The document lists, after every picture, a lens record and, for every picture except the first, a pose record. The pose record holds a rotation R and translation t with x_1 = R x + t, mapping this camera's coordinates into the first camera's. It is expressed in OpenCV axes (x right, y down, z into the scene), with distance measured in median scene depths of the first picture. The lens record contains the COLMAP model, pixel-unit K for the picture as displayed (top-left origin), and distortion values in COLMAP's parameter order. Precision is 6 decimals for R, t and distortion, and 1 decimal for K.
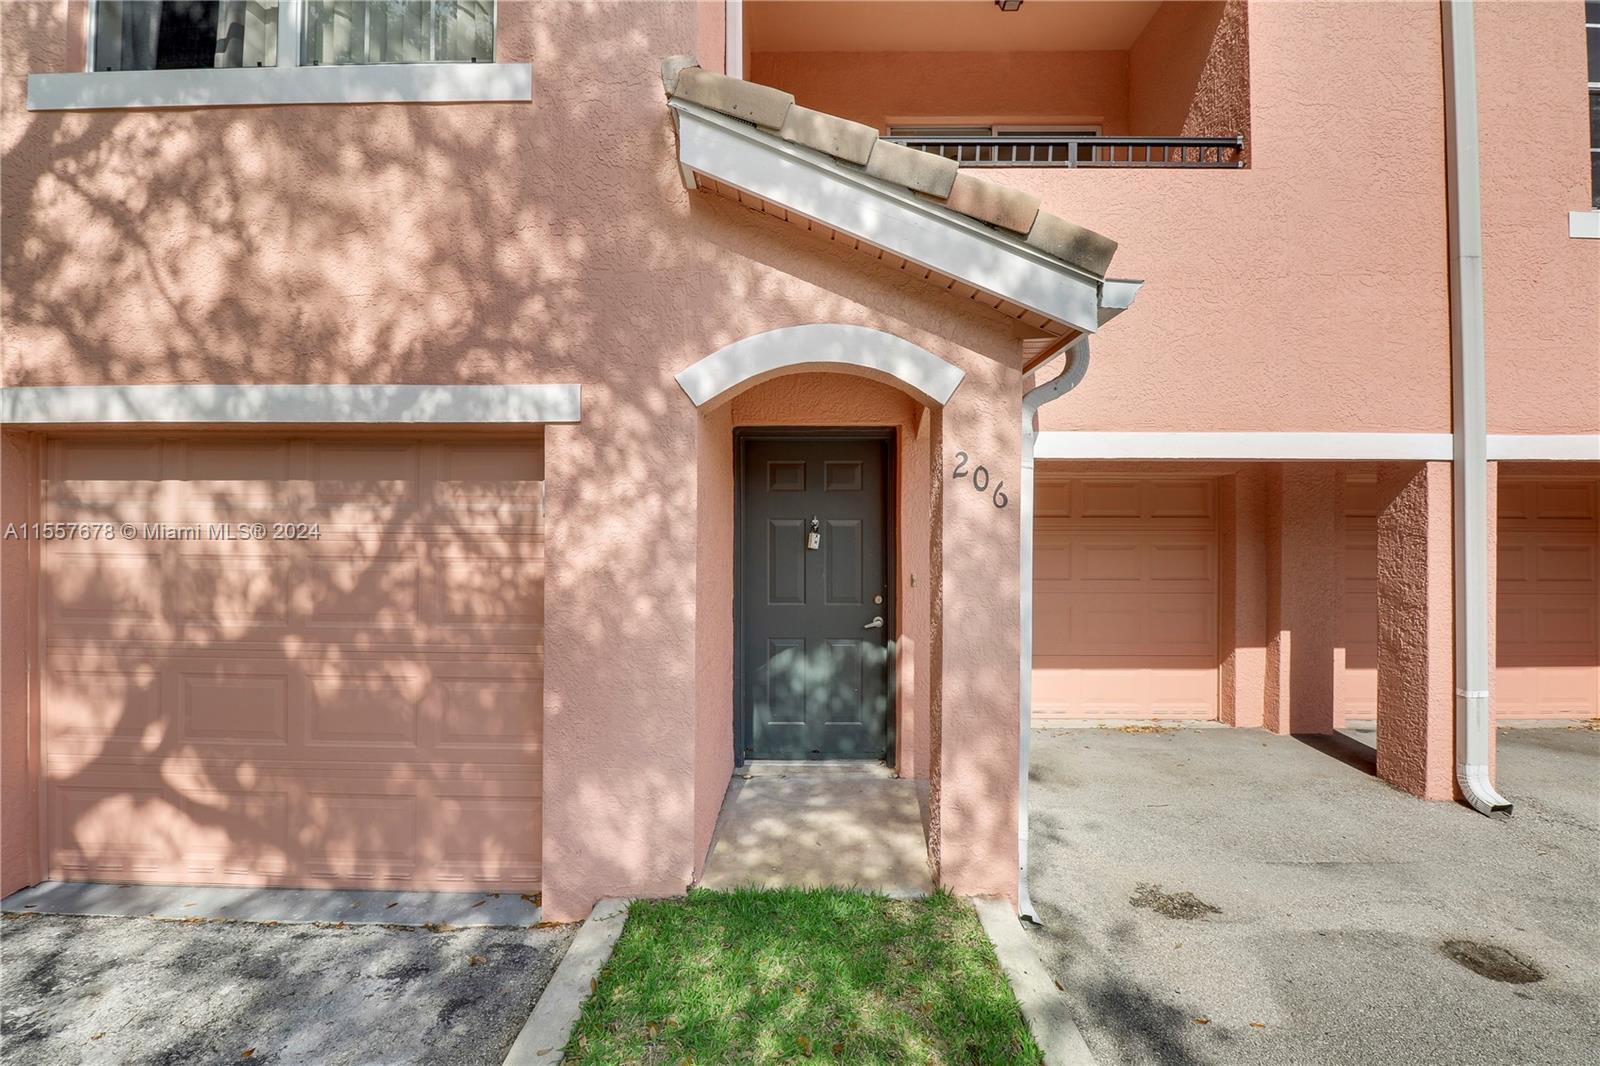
lens RADIAL K [[669.8, 0, 659.7], [0, 669.8, 491.1], [0, 0, 1]] dist [0.012514, -0.008809]
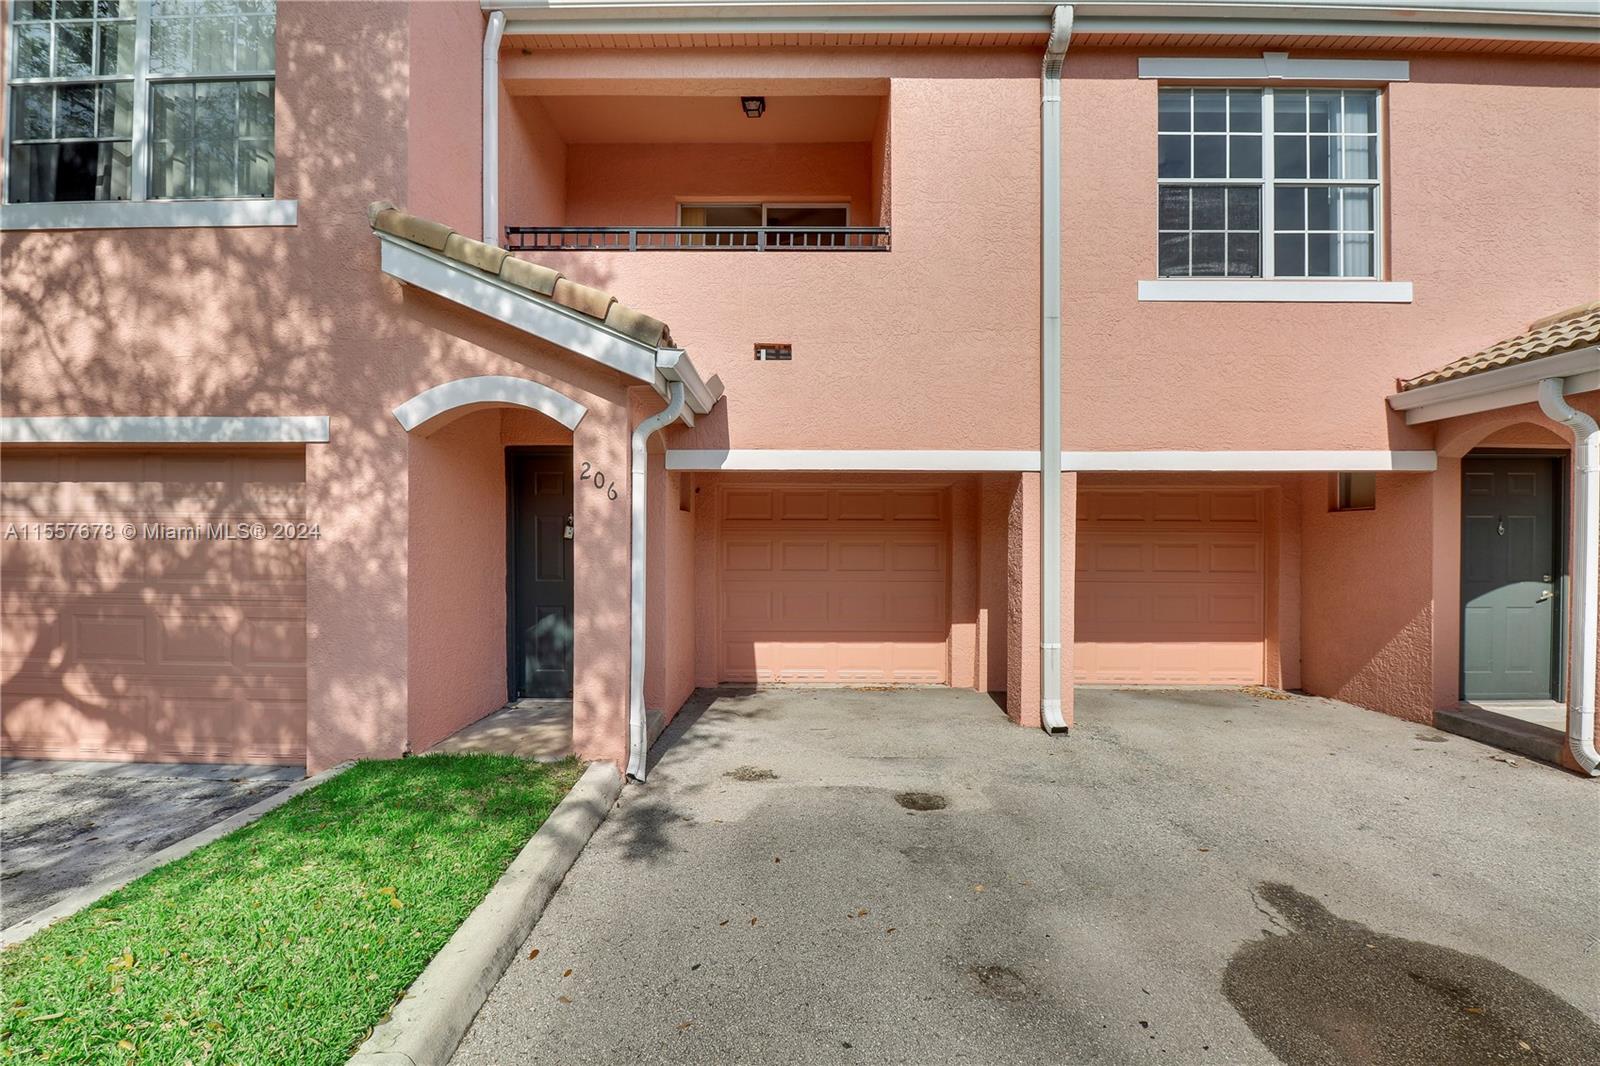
lens RADIAL K [[790.9, 0, 800.0], [0, 790.9, 533.0], [0, 0, 1]] dist [-0.000526, -0.001066]
pose [[0.999957, 0.002646, -0.008917, 0.923974], [-0.002528, 0.999910, 0.013203, 0.072067], [0.008951, -0.013179, 0.999873, -0.733682]]
